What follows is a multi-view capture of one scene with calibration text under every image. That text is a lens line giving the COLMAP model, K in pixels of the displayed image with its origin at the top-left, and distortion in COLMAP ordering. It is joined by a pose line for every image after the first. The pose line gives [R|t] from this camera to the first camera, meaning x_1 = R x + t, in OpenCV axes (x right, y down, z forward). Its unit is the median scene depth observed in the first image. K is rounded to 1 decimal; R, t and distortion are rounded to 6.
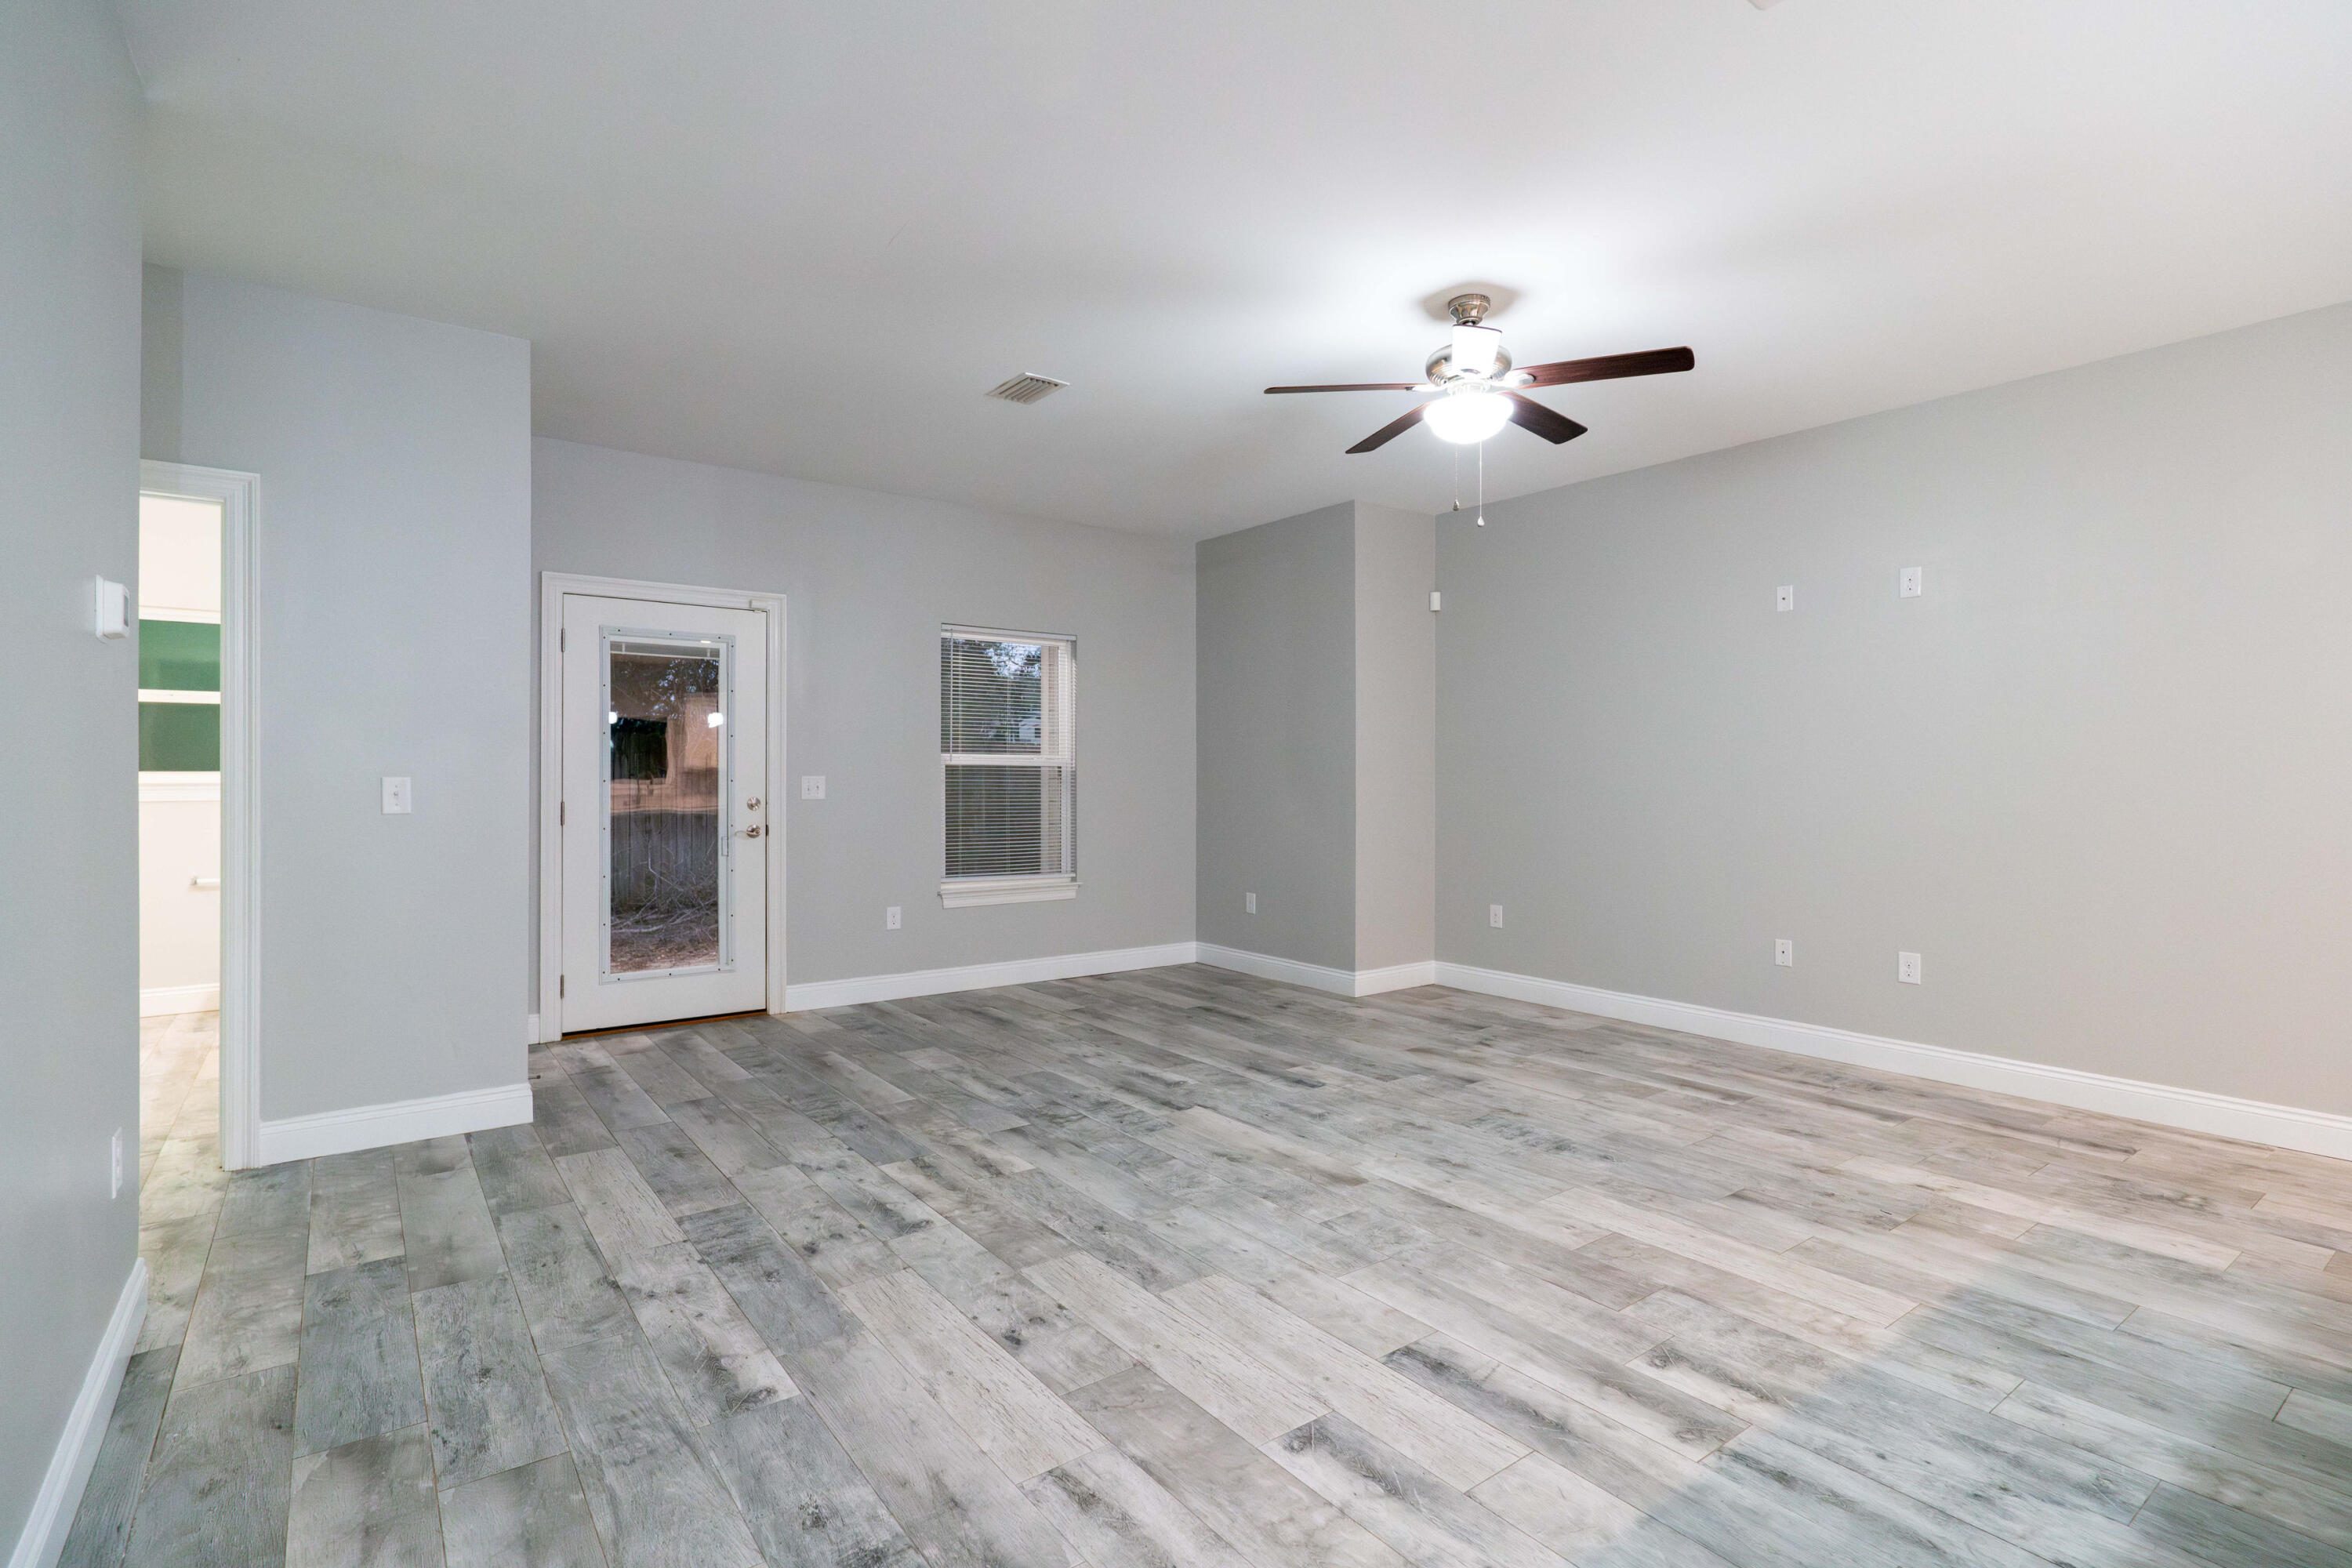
lens RADIAL K [[1115.1, 0, 1196.9], [0, 1115.1, 767.6], [0, 0, 1]] dist [0.001597, -0.000390]
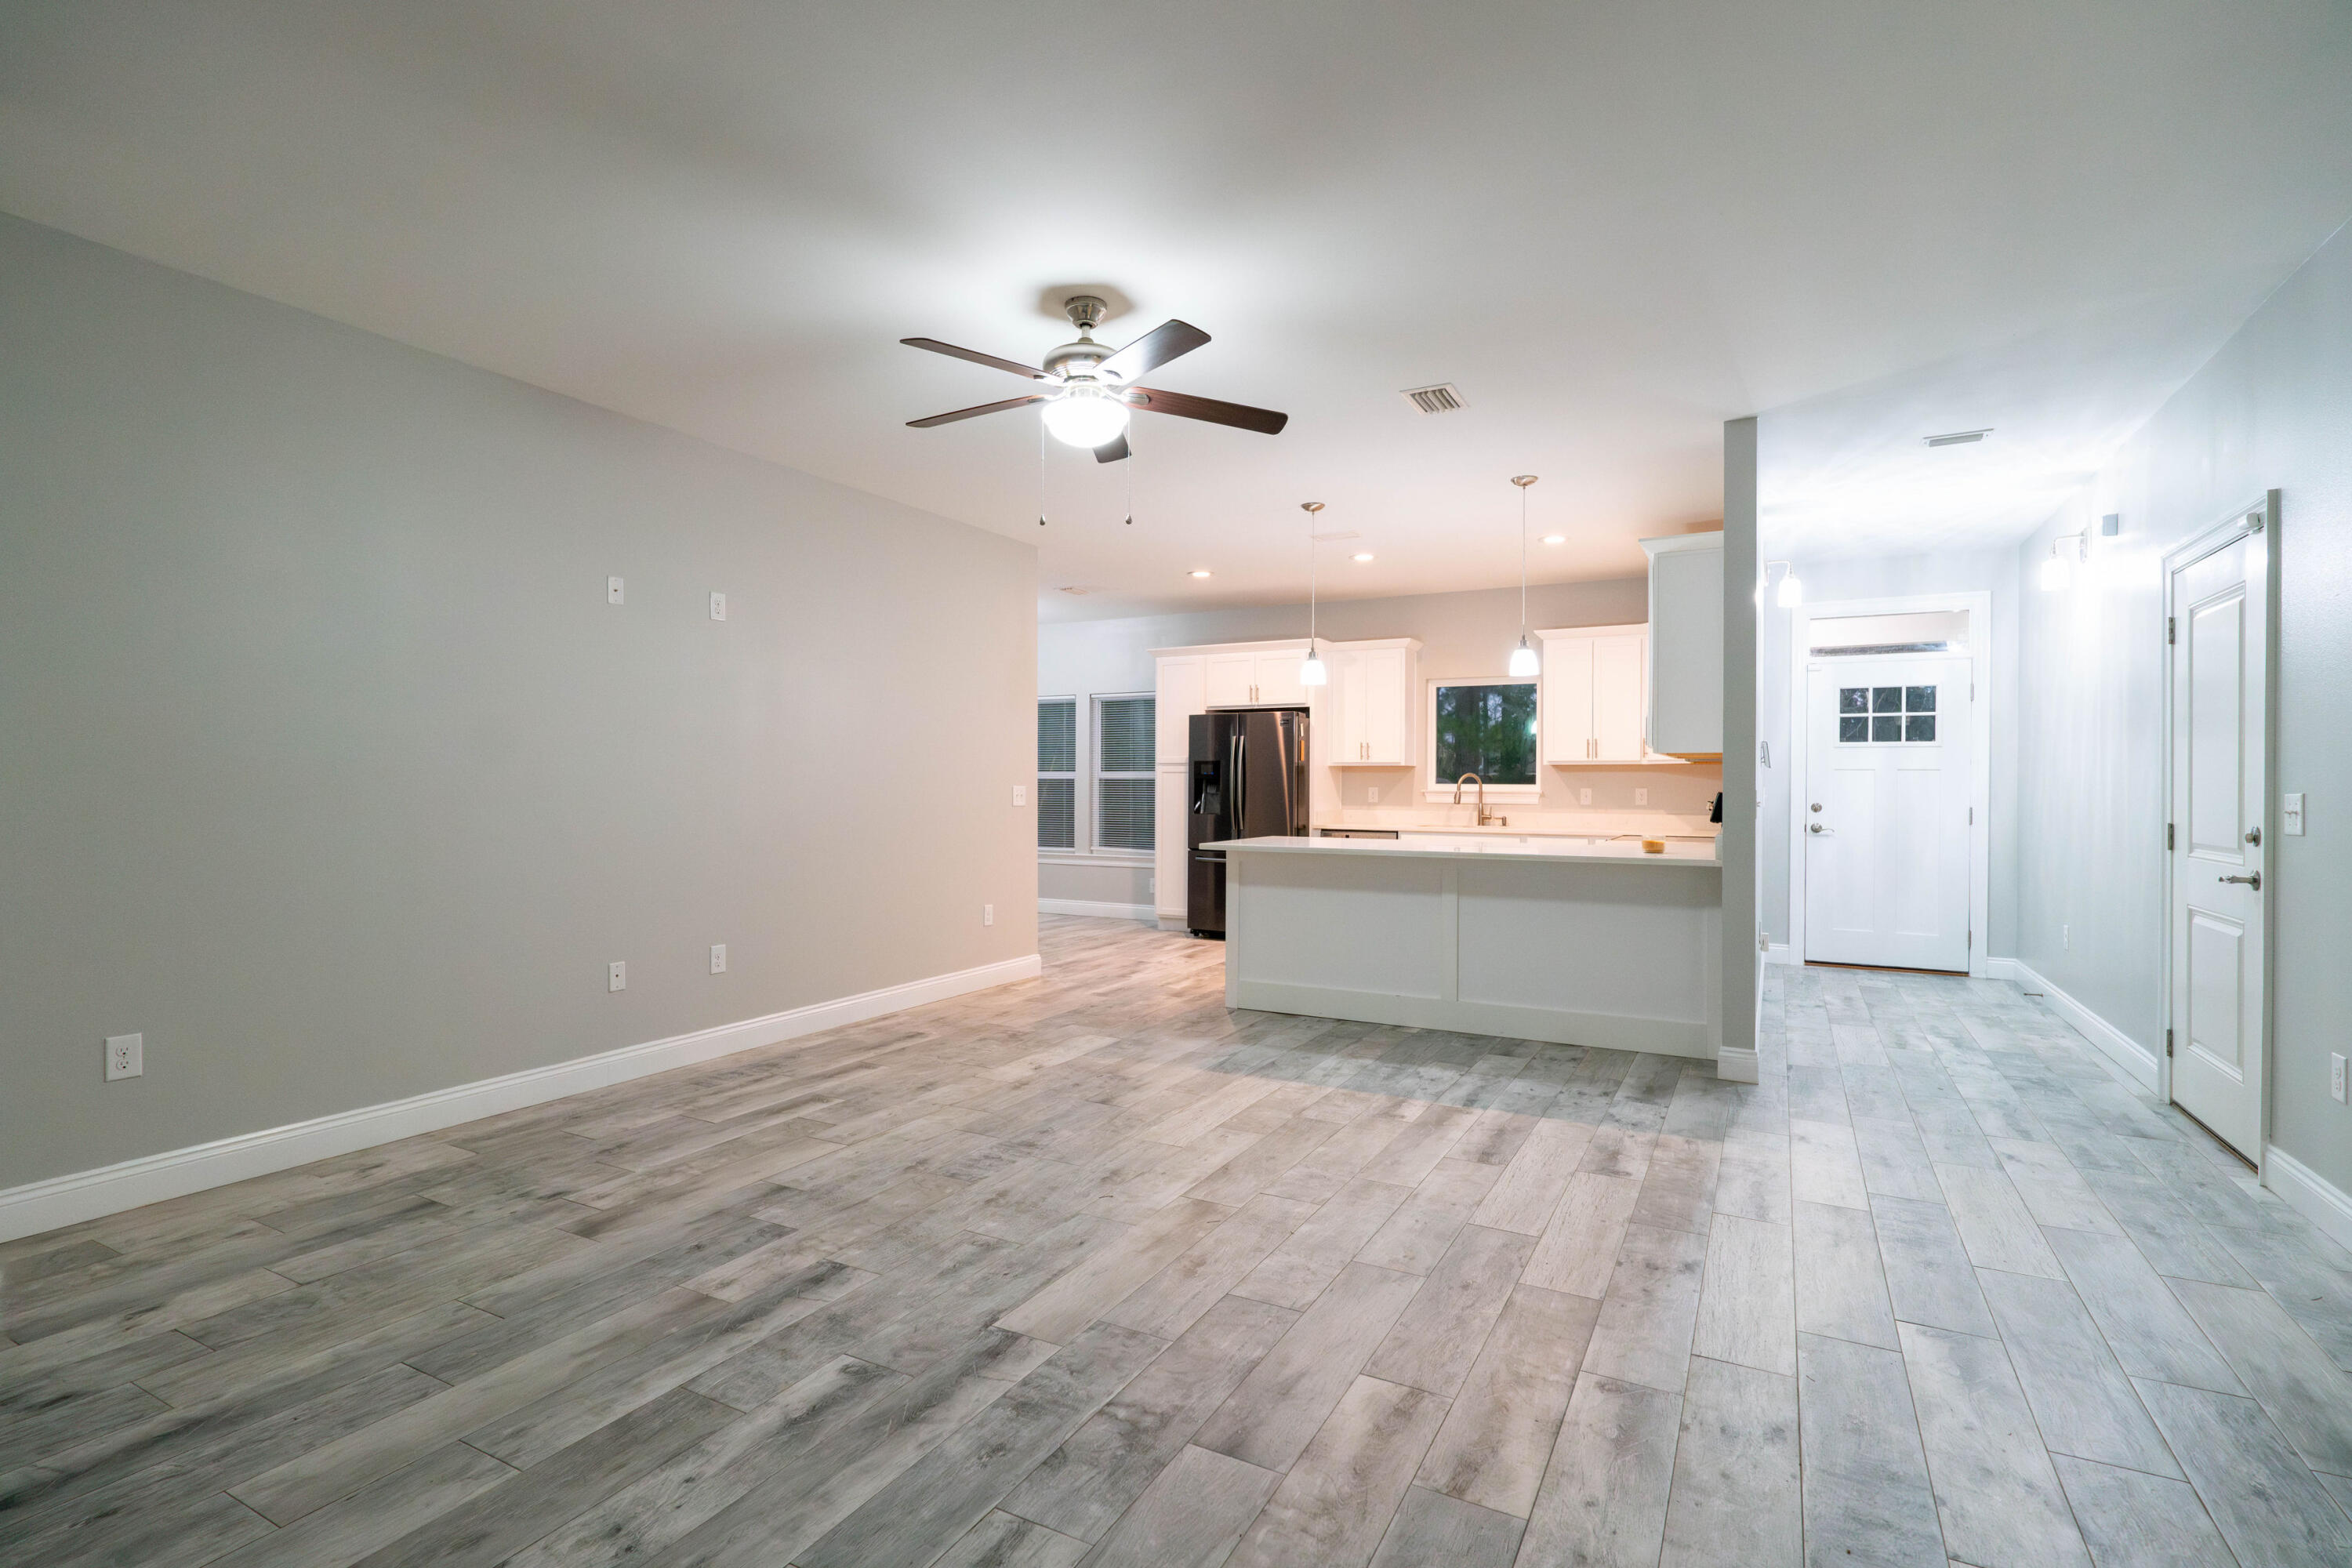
lens RADIAL K [[1101.2, 0, 1163.0], [0, 1101.2, 785.7], [0, 0, 1]] dist [0.001029, 0.000672]
pose [[-0.395572, -0.004366, 0.918425, -0.682305], [-0.008700, 0.999962, 0.001006, 0.005639], [-0.918394, -0.007592, -0.395594, 1.332566]]
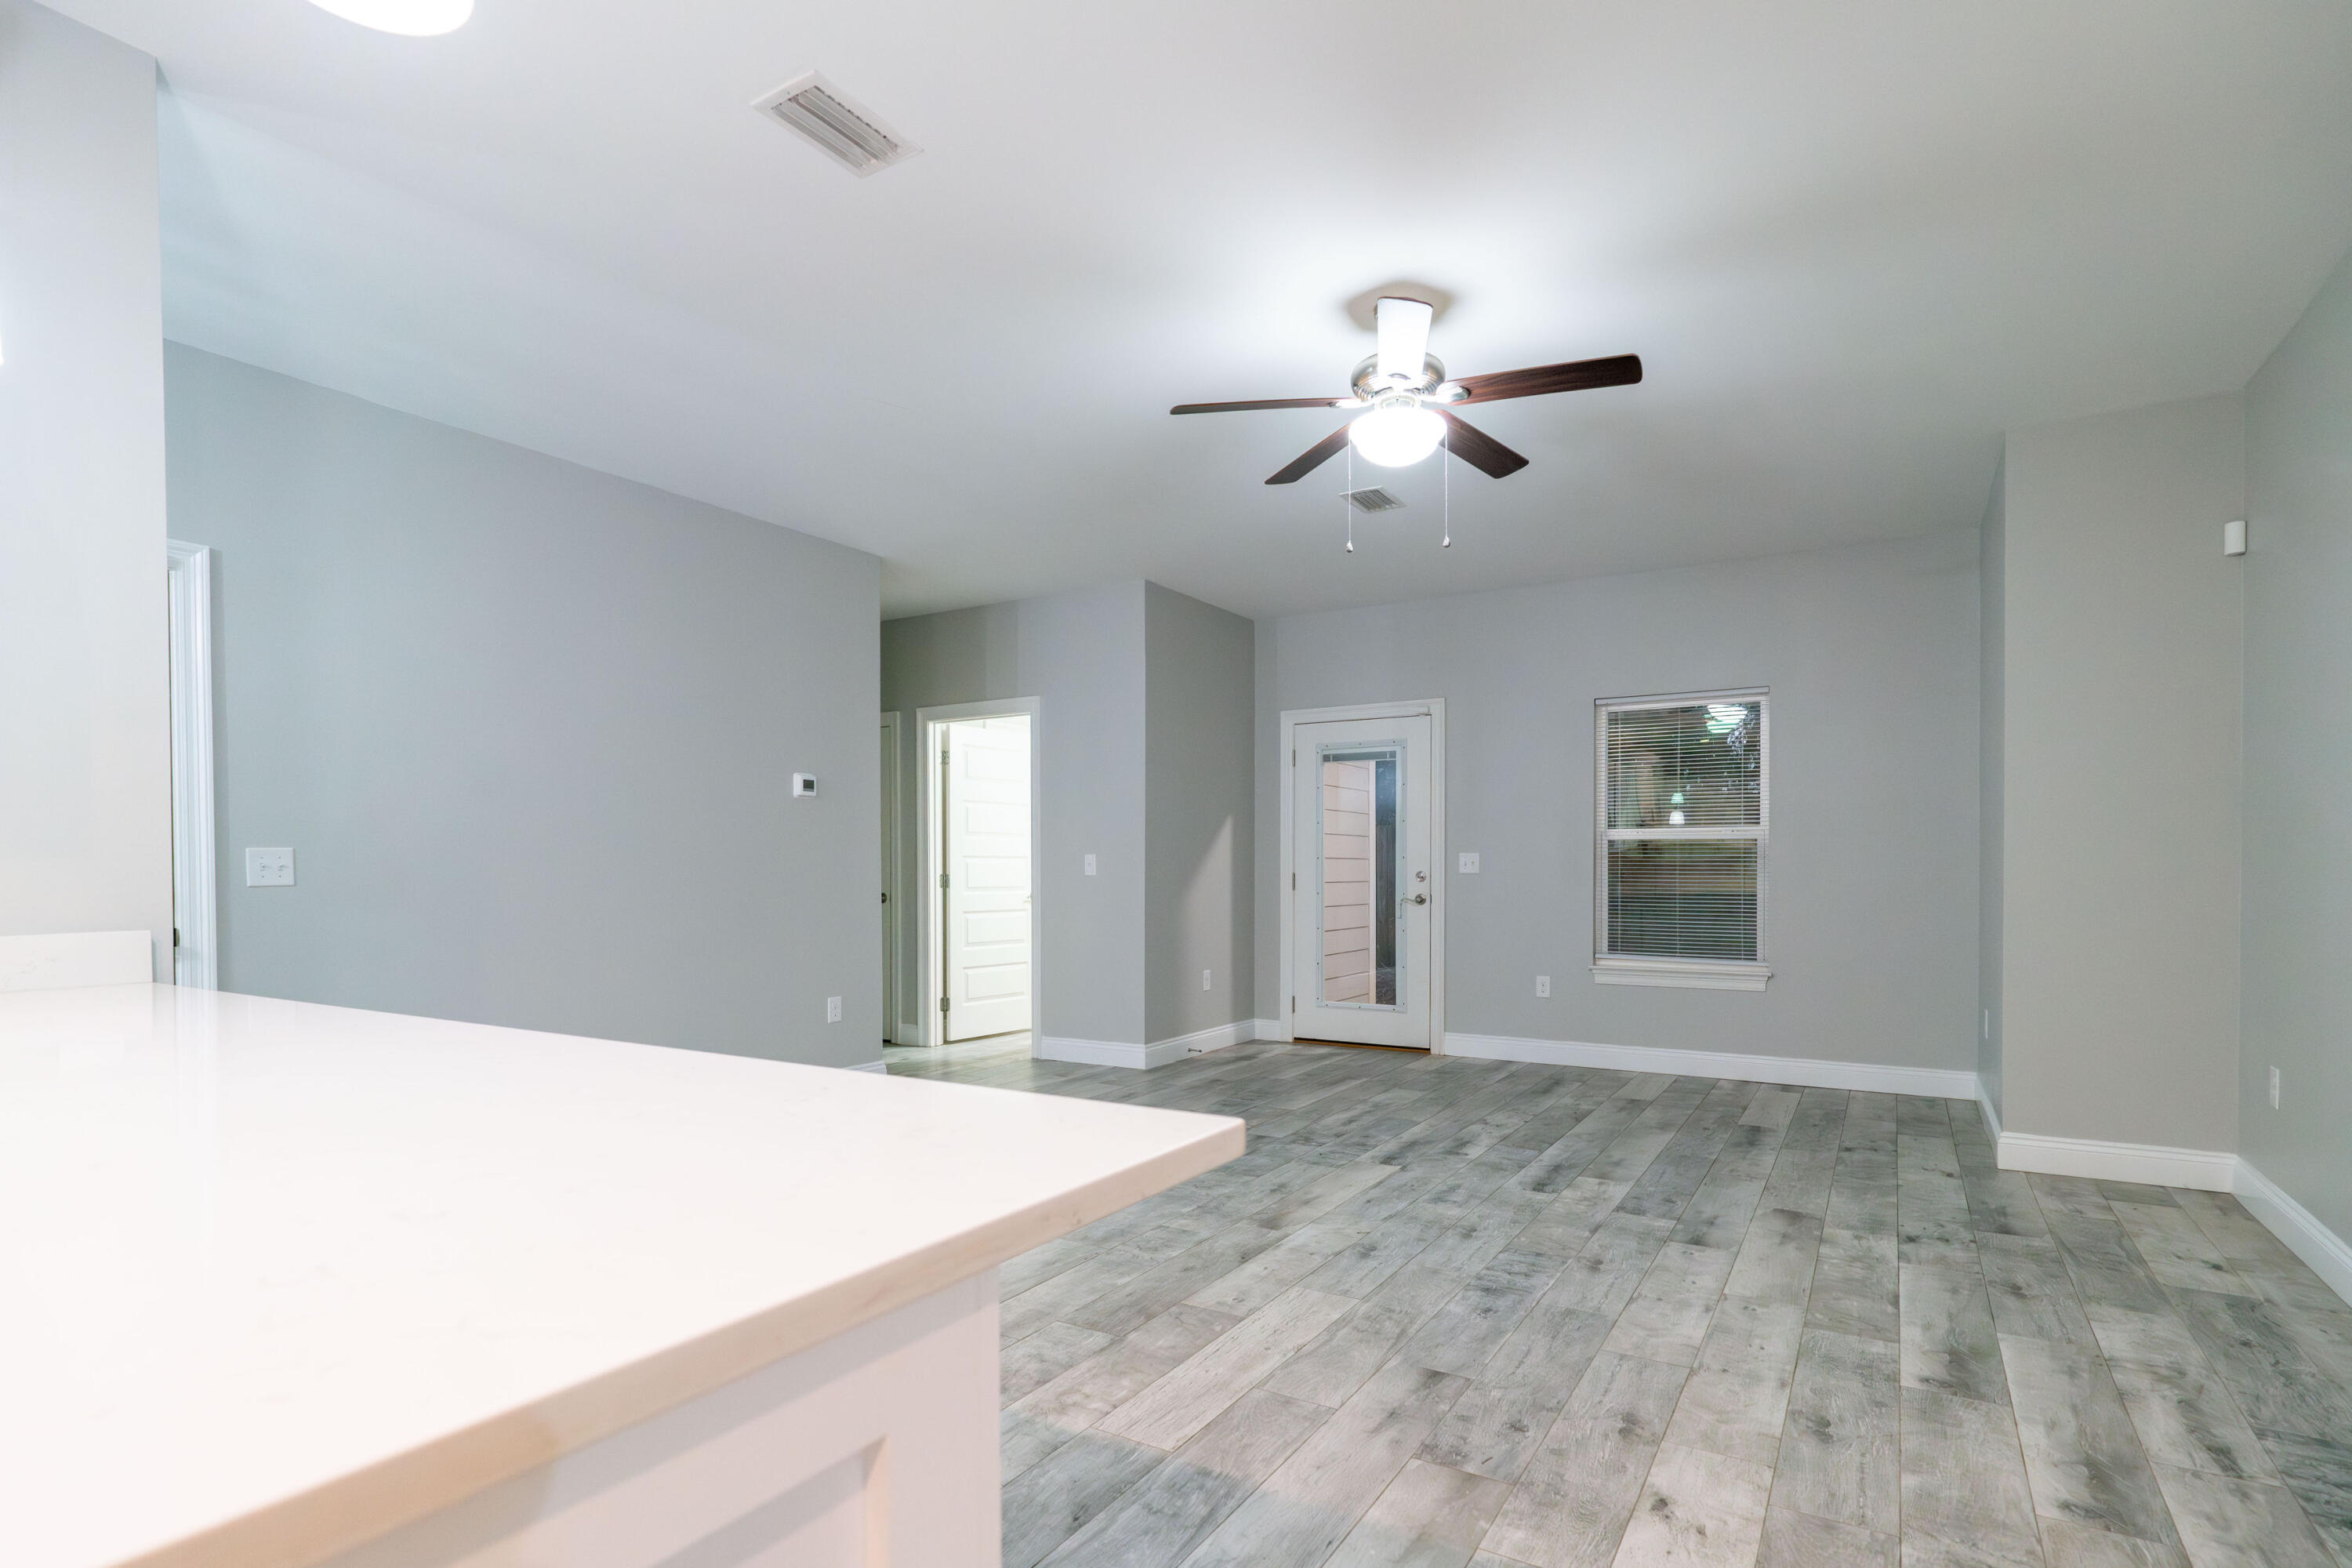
lens RADIAL K [[1164.9, 0, 1221.5], [0, 1164.9, 870.3], [0, 0, 1]] dist [0.018311, 0.000032]
pose [[0.375133, -0.001850, -0.926969, 1.074633], [0.011307, 0.999933, 0.002580, 0.031640], [0.926902, -0.011449, 0.375129, 0.517964]]
